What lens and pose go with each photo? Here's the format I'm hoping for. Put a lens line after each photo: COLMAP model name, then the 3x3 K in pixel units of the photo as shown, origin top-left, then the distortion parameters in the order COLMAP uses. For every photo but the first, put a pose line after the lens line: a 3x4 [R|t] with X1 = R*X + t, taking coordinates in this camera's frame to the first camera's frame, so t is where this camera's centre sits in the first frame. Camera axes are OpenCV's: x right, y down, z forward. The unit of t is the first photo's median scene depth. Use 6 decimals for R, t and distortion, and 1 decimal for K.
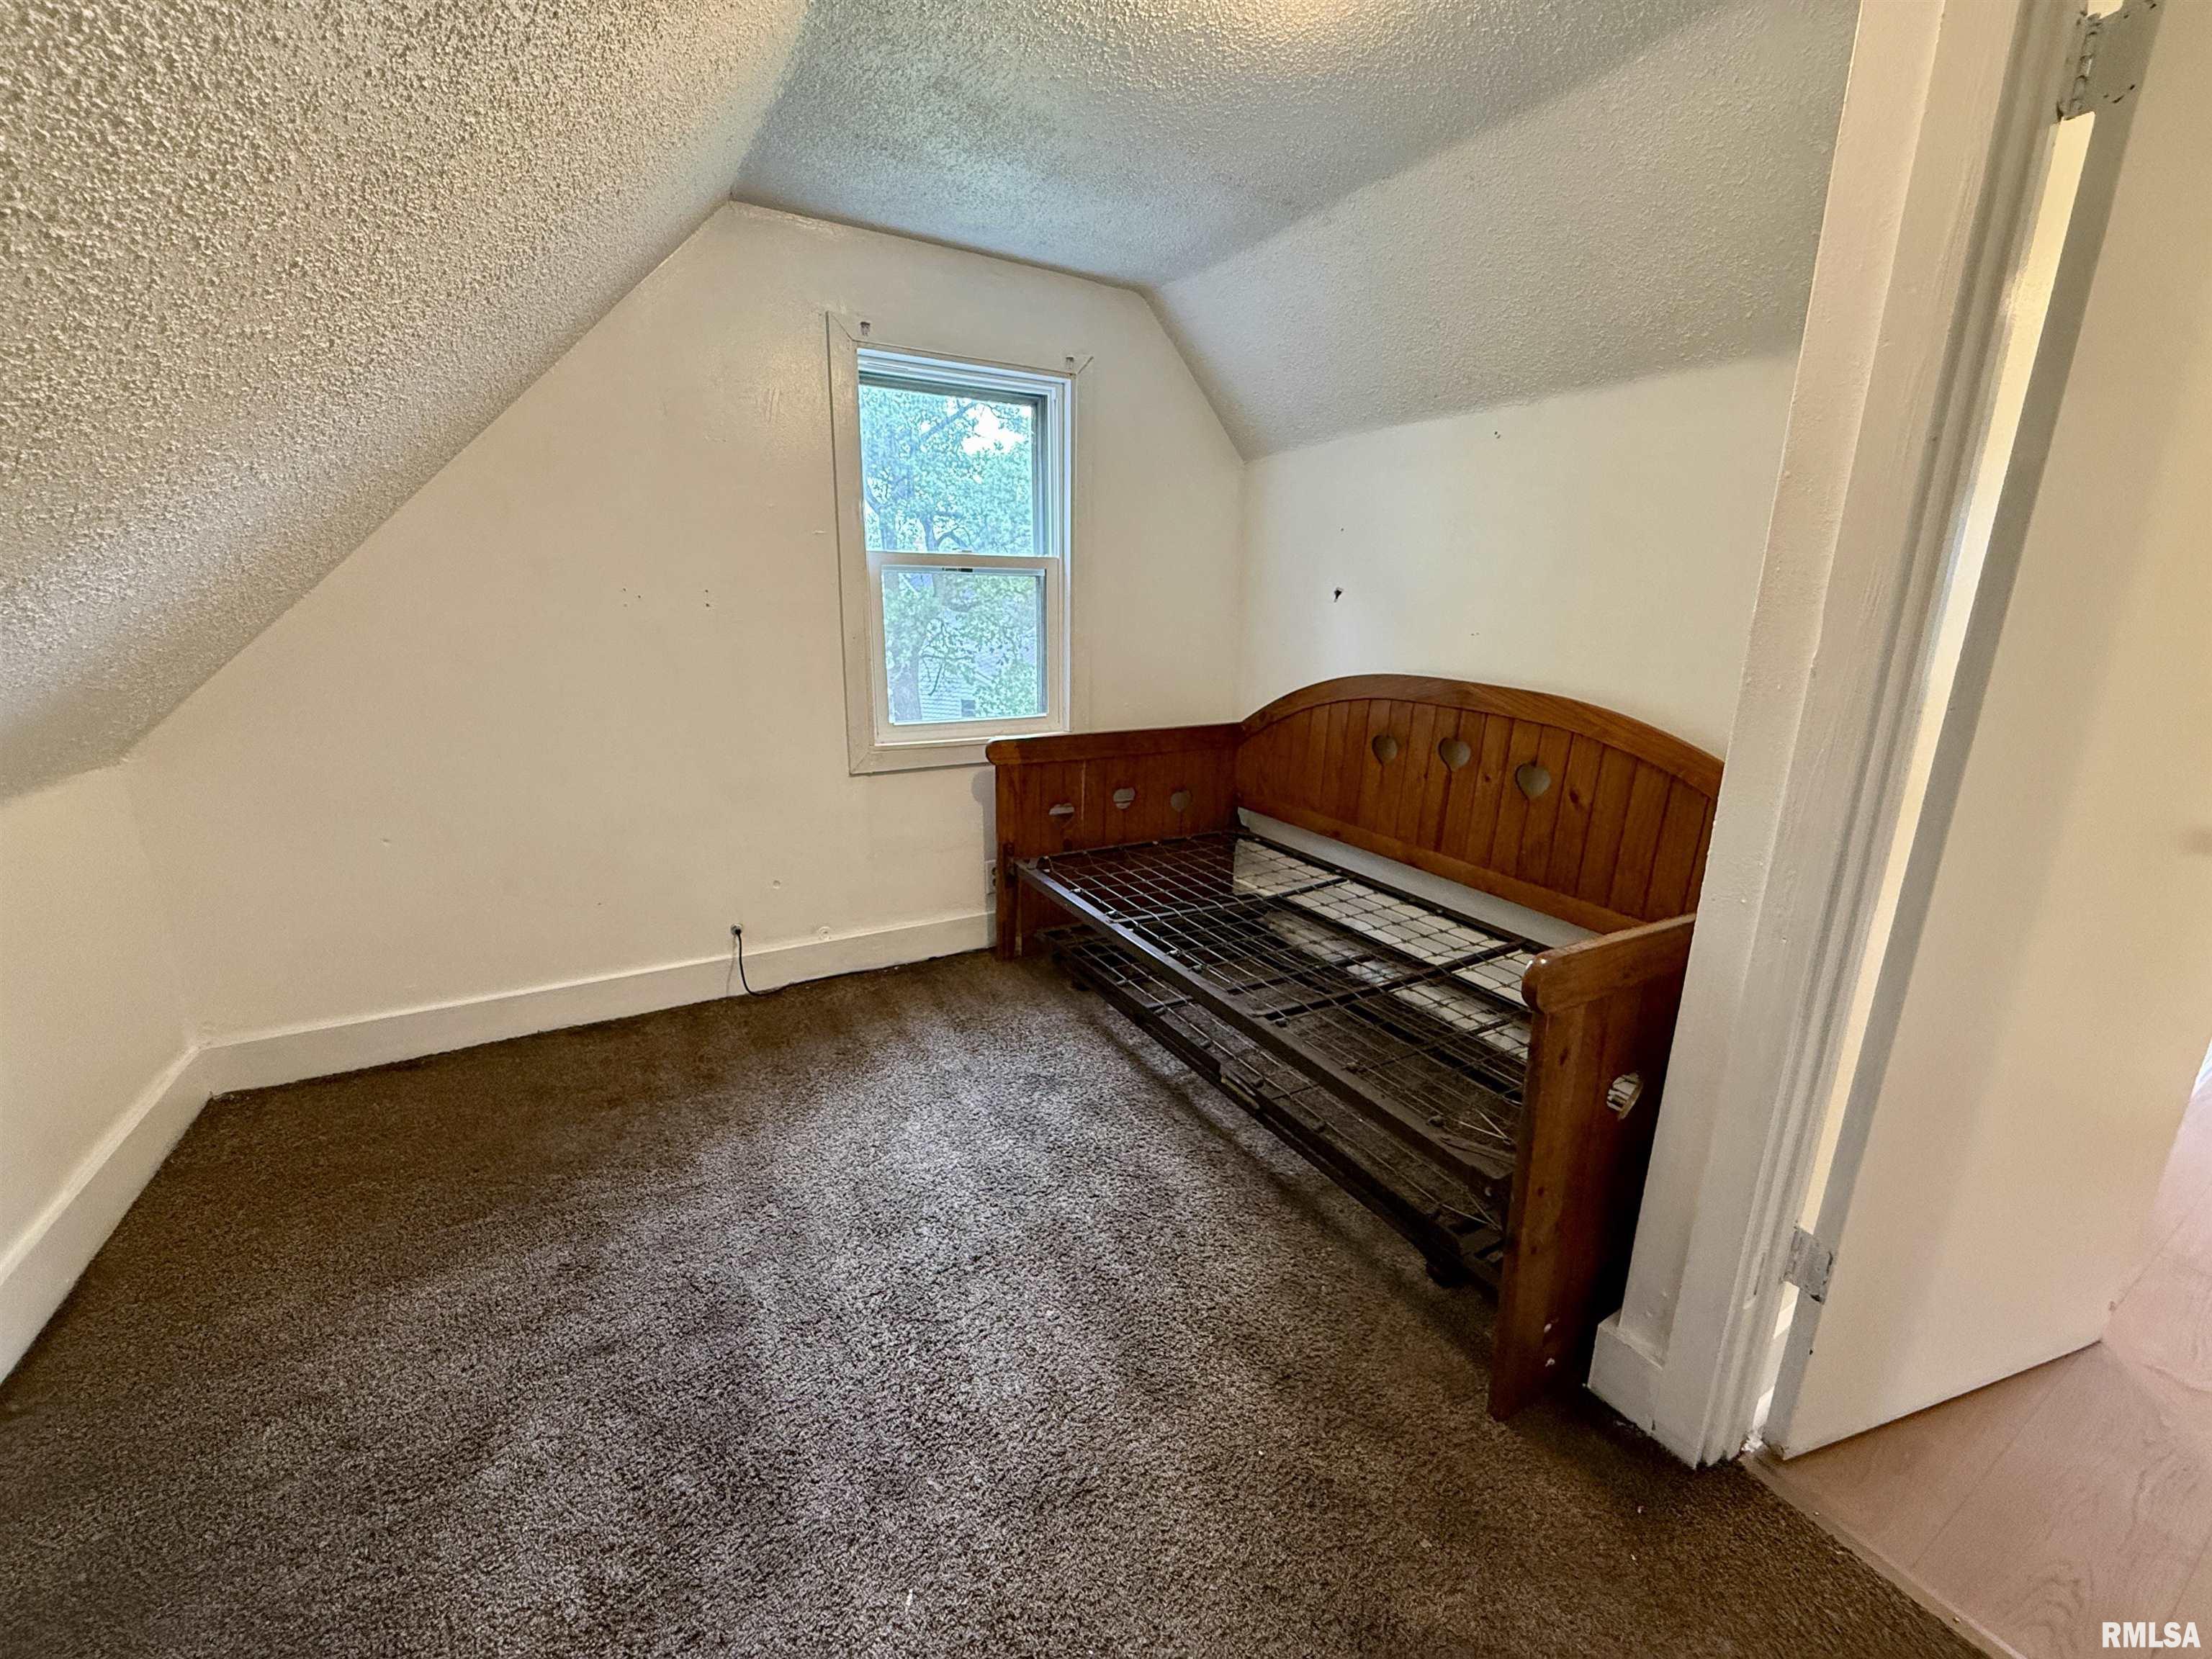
lens RADIAL K [[876.5, 0, 1099.0], [0, 876.5, 831.1], [0, 0, 1]] dist [-0.002012, -0.000414]
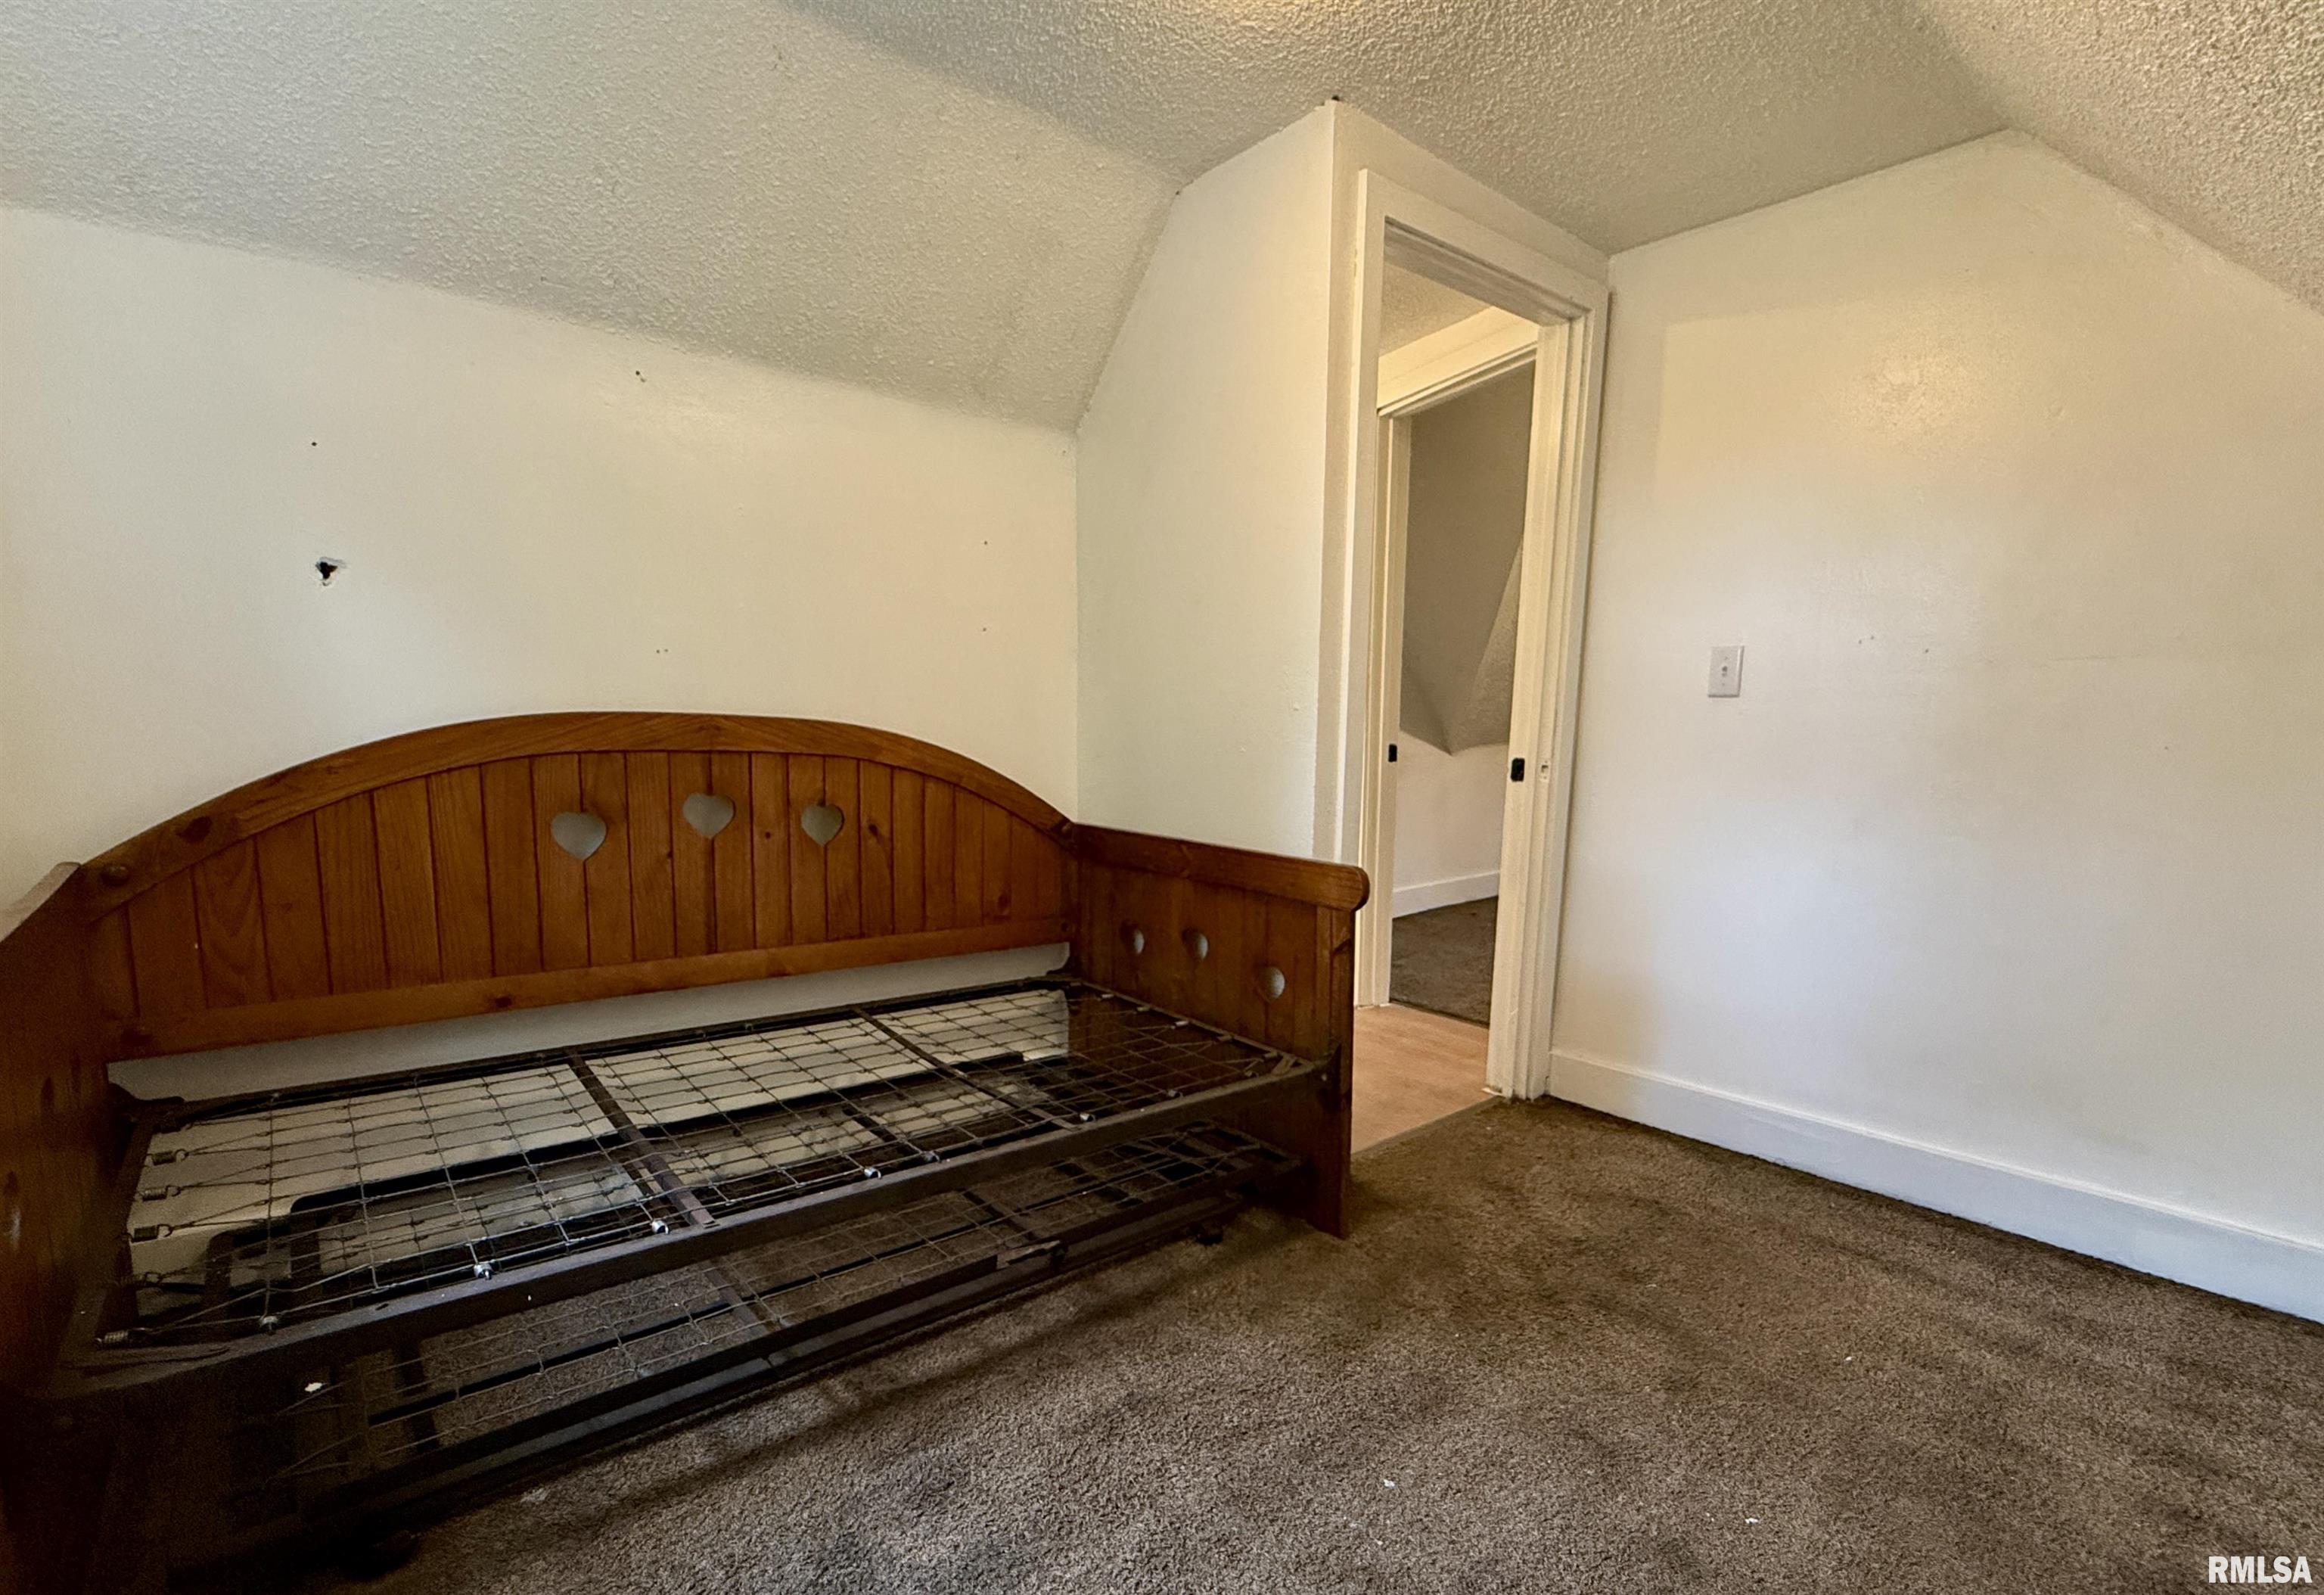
lens RADIAL K [[1094.7, 0, 1159.5], [0, 1094.7, 928.8], [0, 0, 1]] dist [-0.001565, -0.000084]
pose [[-0.194701, -0.202960, 0.959635, -0.613698], [0.233859, 0.940538, 0.246369, -0.147209], [-0.952576, 0.272387, -0.135660, 0.860741]]
